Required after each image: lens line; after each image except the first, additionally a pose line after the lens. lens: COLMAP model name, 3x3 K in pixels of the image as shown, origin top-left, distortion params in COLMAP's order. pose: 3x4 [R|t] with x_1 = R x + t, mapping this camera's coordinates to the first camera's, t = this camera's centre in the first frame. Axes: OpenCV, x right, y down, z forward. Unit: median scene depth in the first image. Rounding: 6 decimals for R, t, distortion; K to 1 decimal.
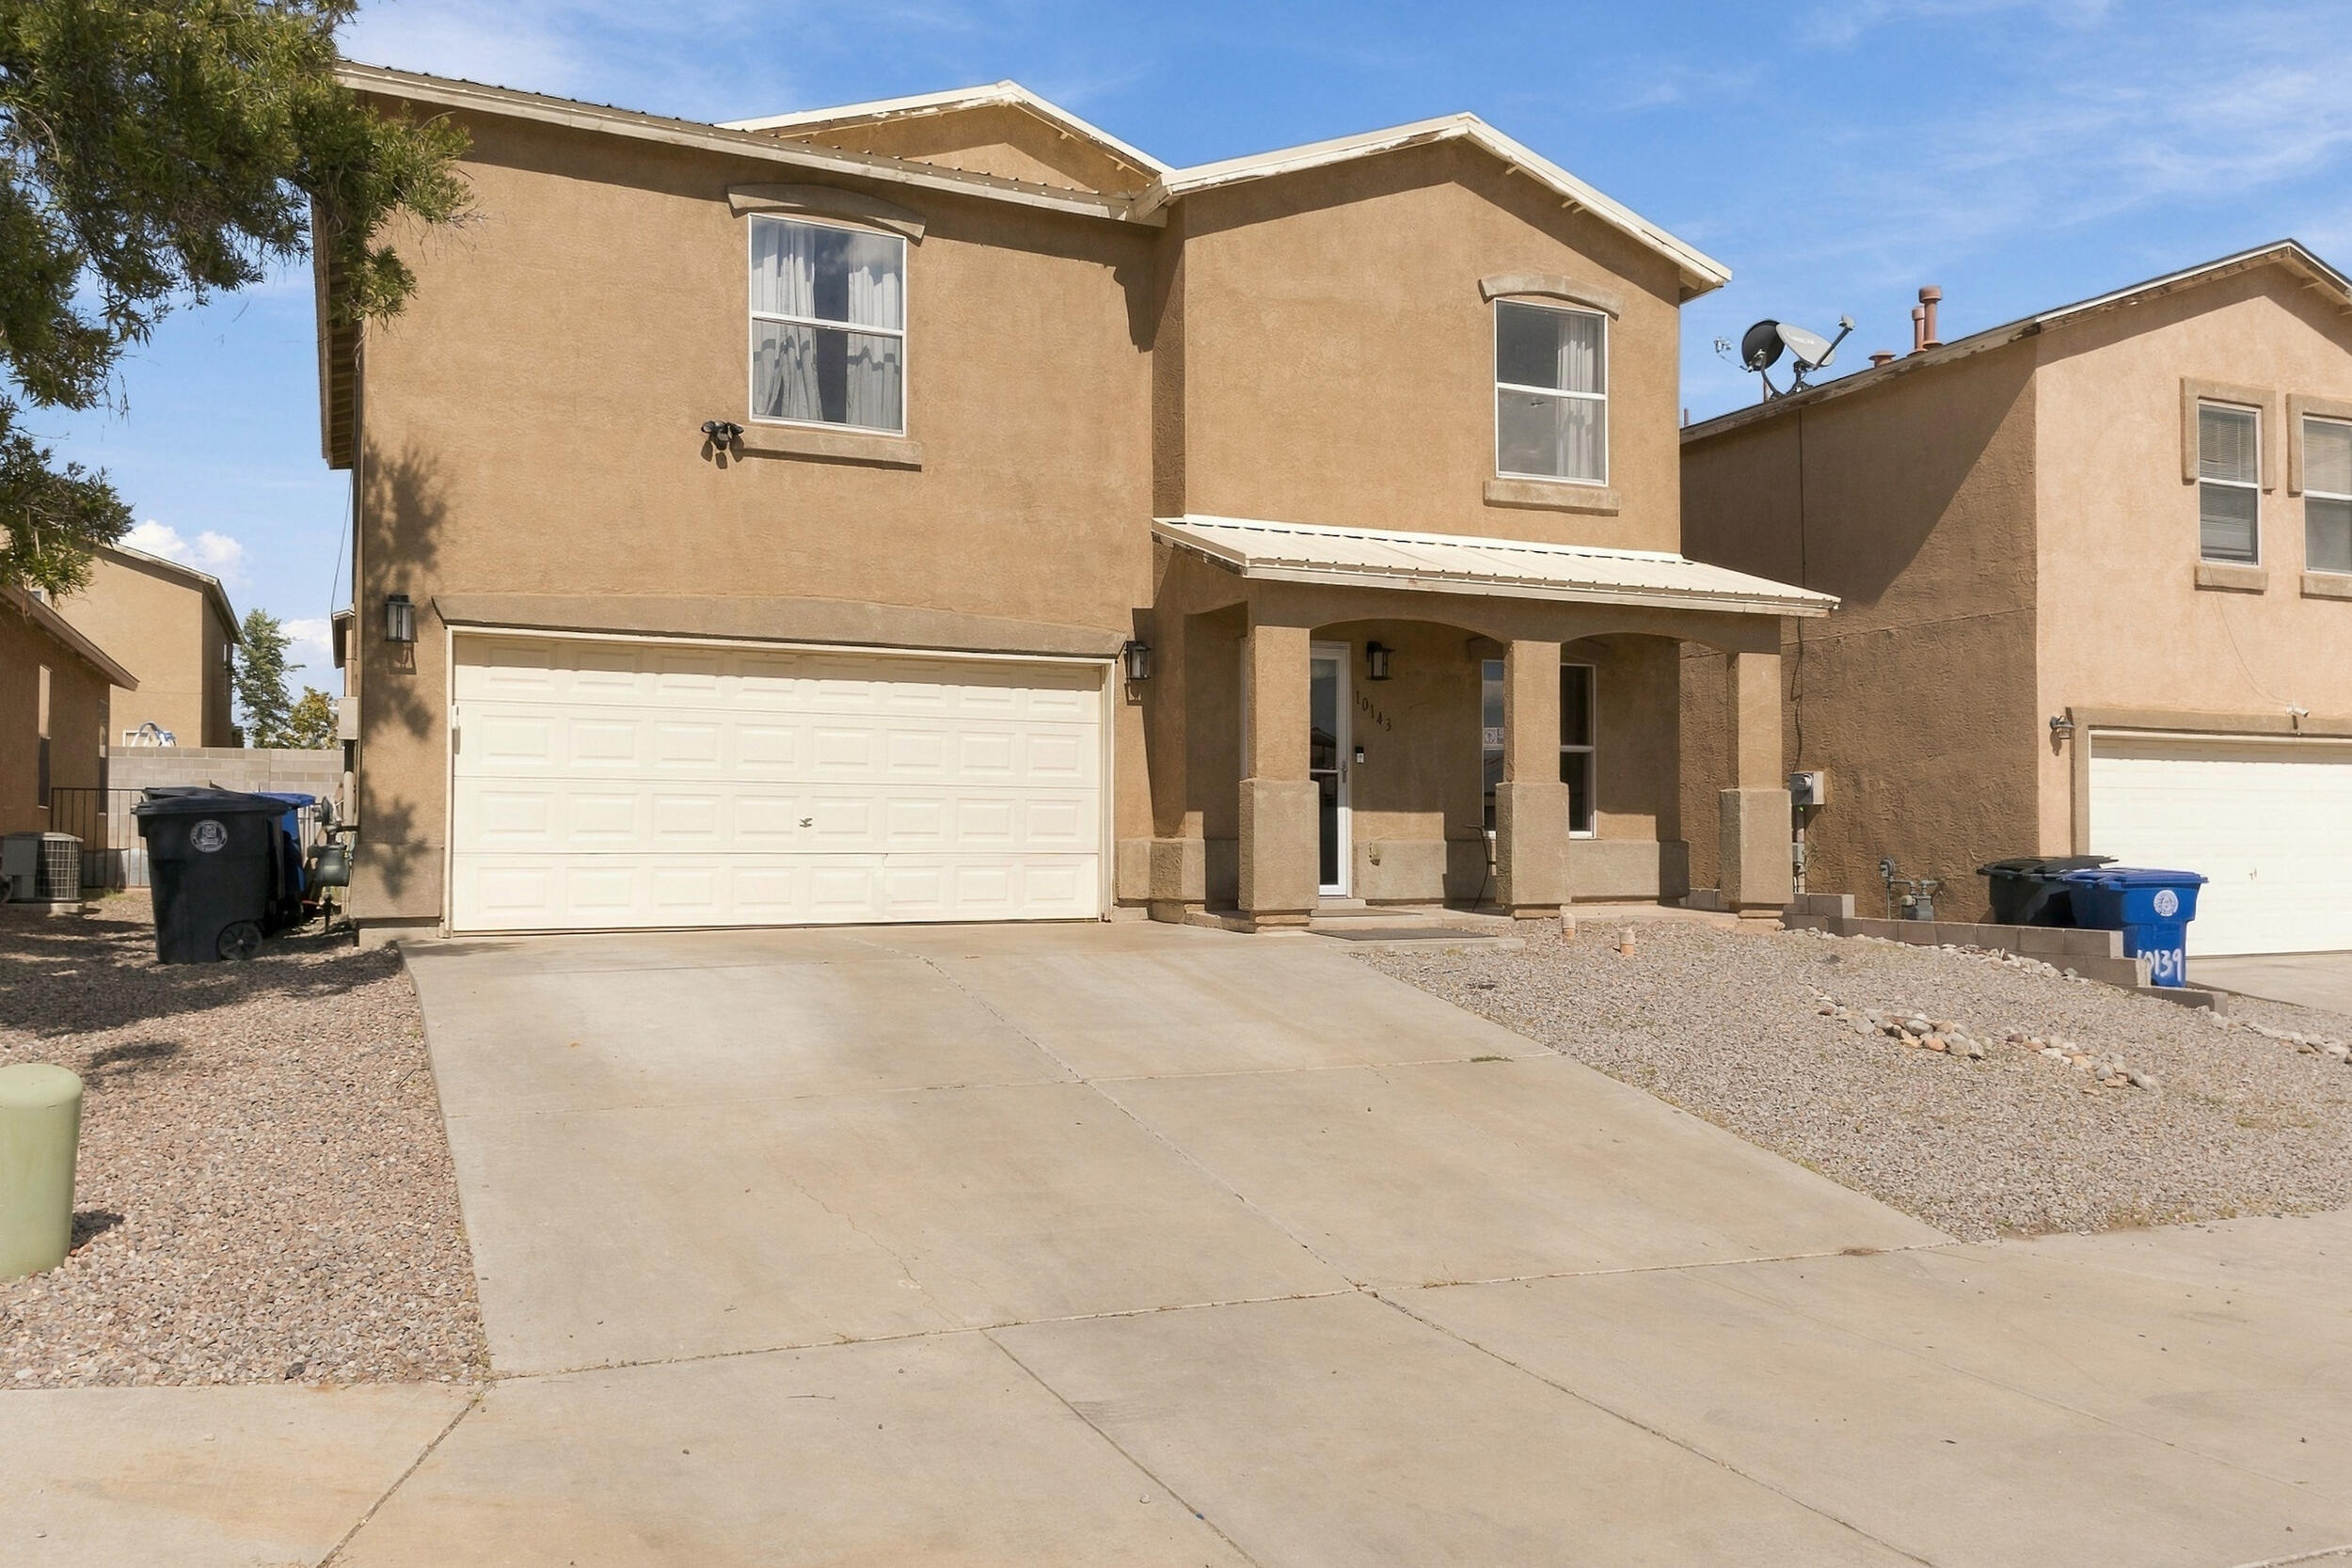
lens RADIAL K [[1729.7, 0, 1176.0], [0, 1729.7, 784.0], [0, 0, 1]] dist [0.046519, 0.000357]
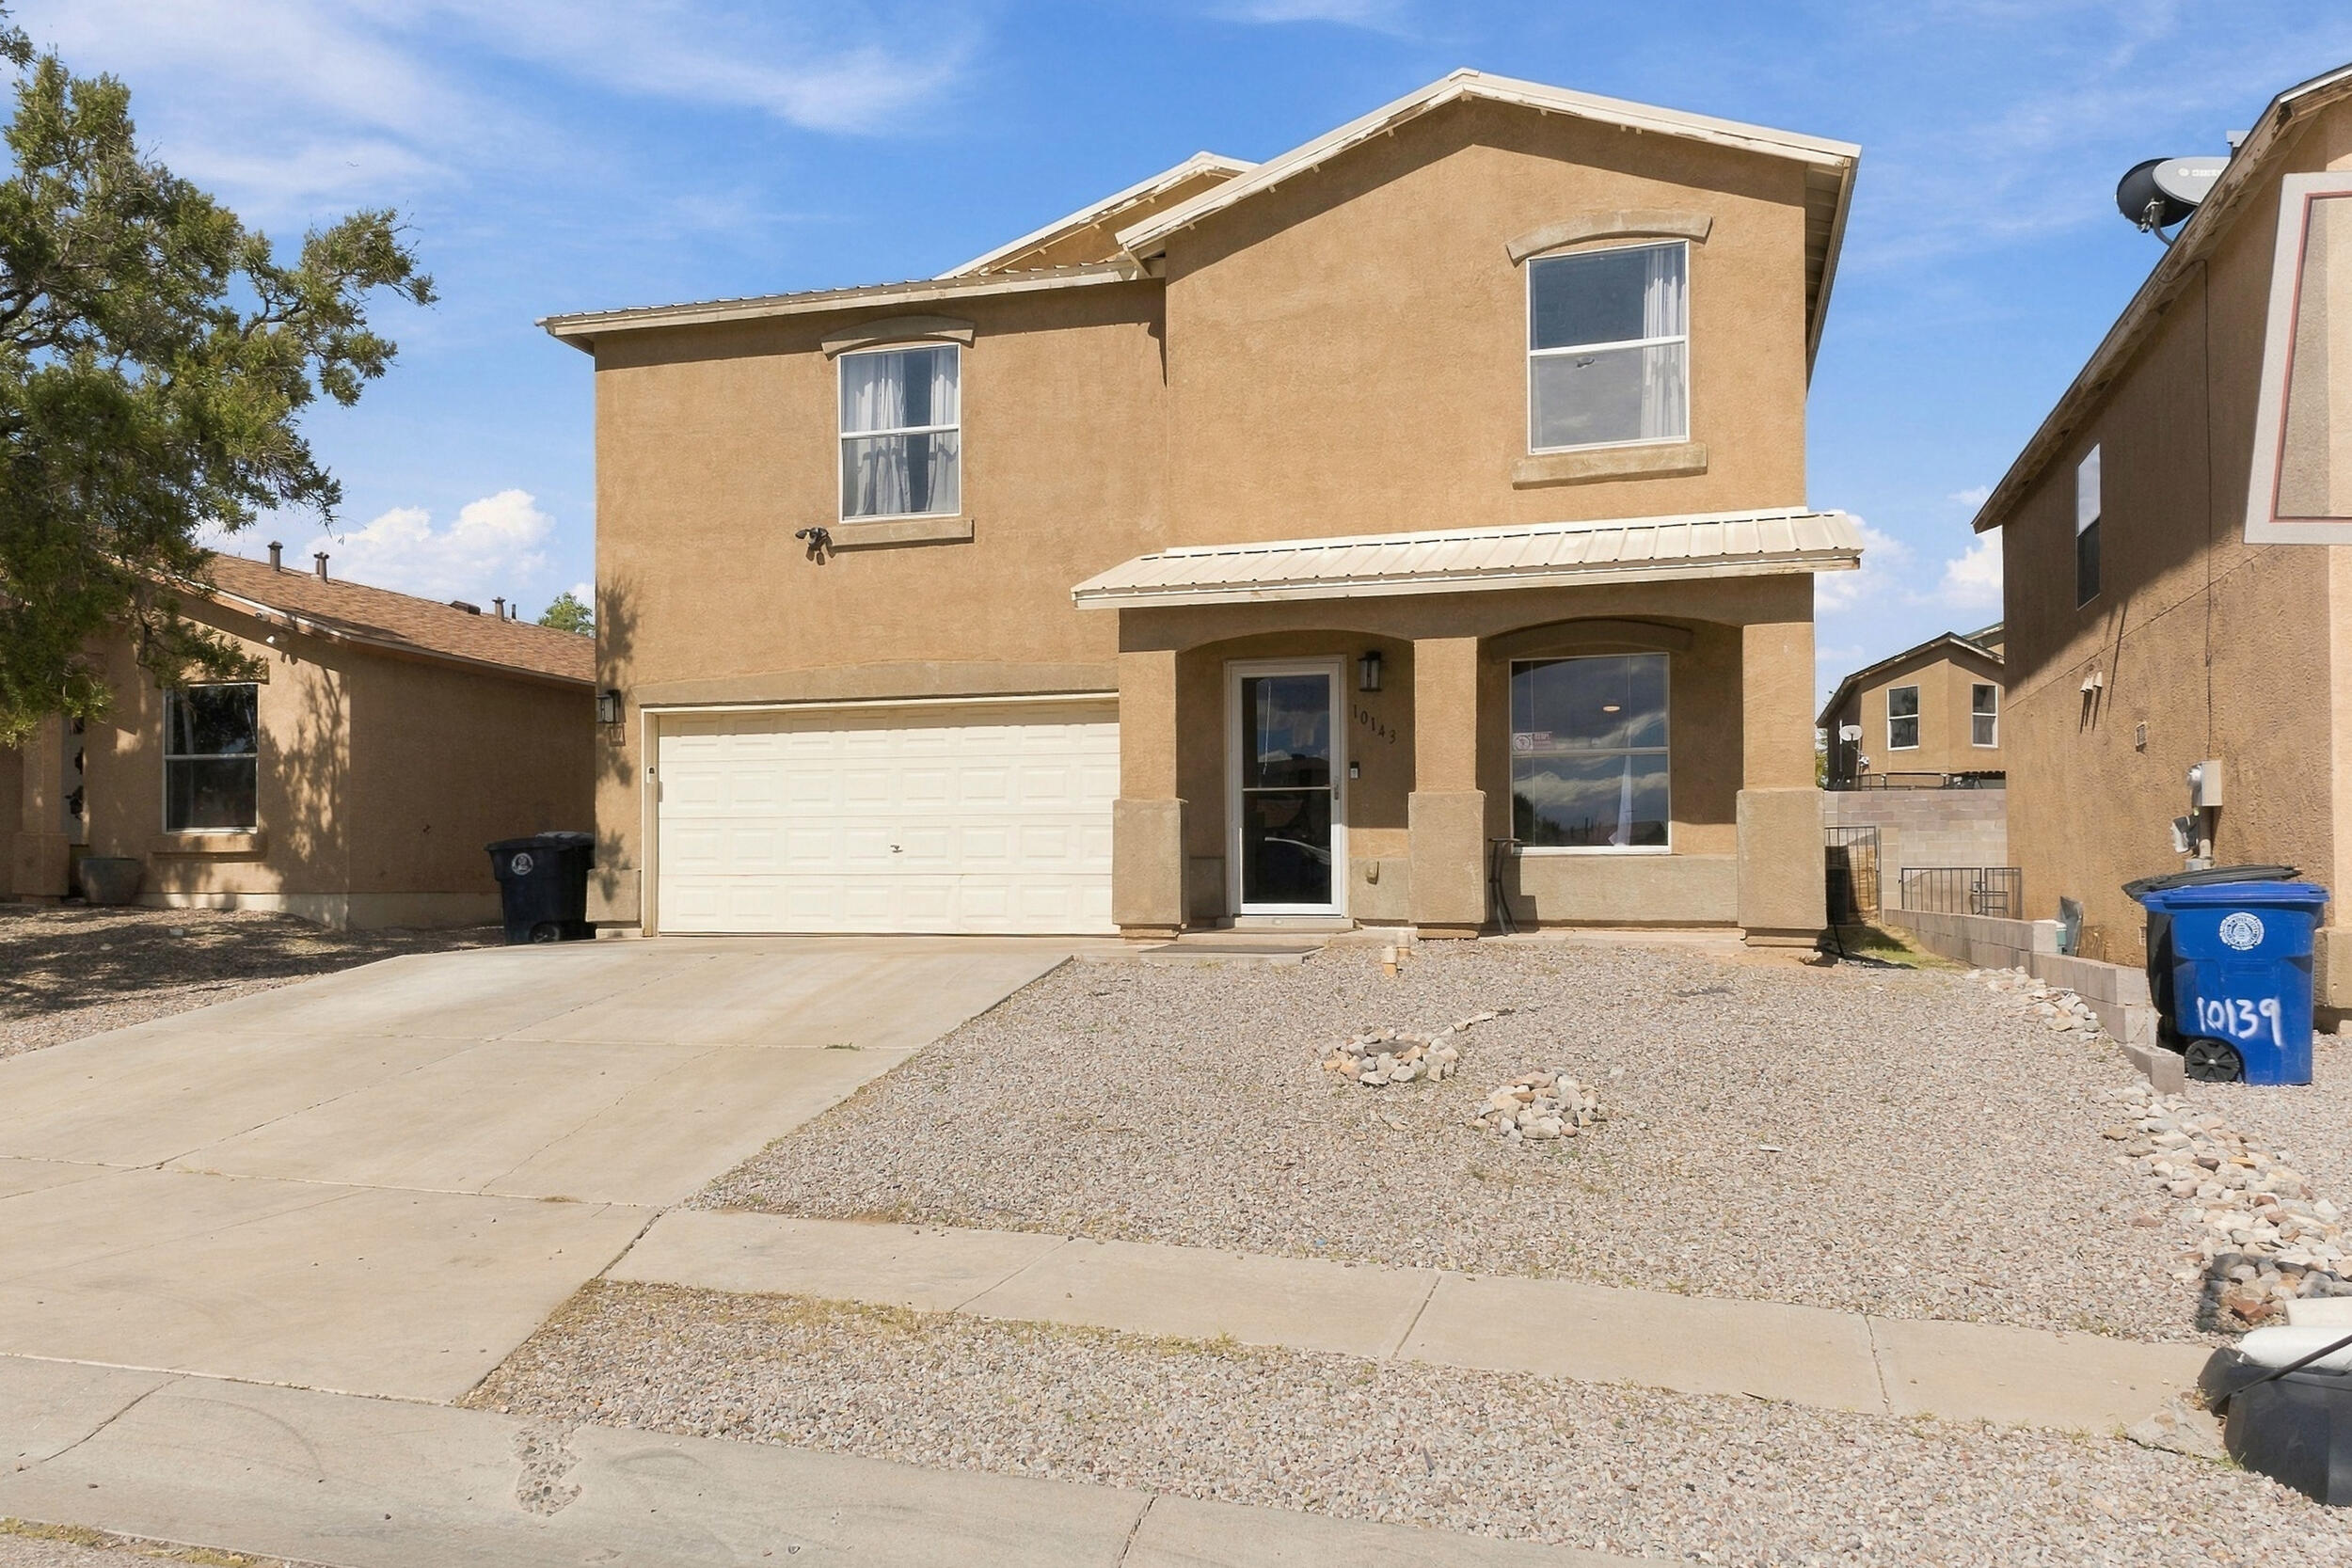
lens RADIAL K [[1765.4, 0, 1176.2], [0, 1765.4, 842.6], [0, 0, 1]] dist [0.040646, -0.001185]
pose [[0.753729, -0.019946, -0.656883, 0.705227], [0.024745, 0.999692, -0.001962, 0.024015], [0.656719, -0.014776, 0.753990, 0.194166]]
